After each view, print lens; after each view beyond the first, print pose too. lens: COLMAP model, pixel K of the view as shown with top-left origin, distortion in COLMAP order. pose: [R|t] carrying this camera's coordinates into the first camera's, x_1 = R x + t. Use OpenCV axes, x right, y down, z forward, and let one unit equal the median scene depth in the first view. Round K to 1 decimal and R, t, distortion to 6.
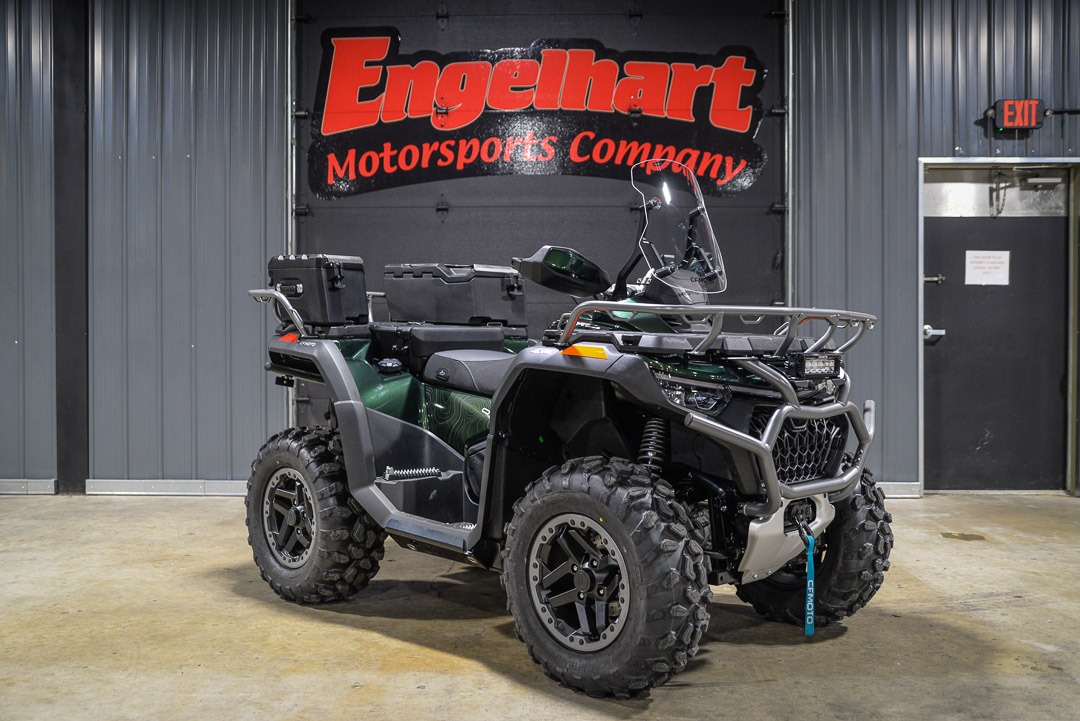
lens RADIAL K [[1023.4, 0, 542.6], [0, 1023.4, 390.0], [0, 0, 1]] dist [-0.030788, 0.000000]
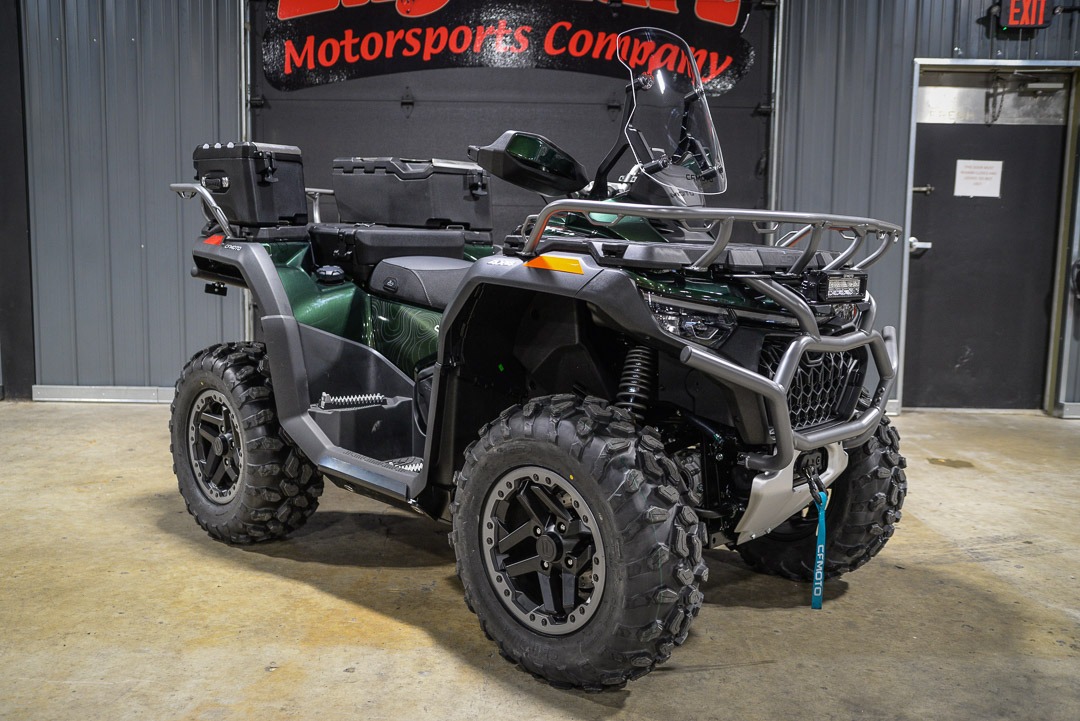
lens RADIAL K [[956.2, 0, 531.8], [0, 956.2, 379.4], [0, 0, 1]] dist [-0.060620, 0.056086]
pose [[0.999744, 0.015102, 0.016870, 0.009058], [-0.016592, 0.995620, 0.092008, -0.012380], [-0.015407, -0.092265, 0.995615, 0.191729]]
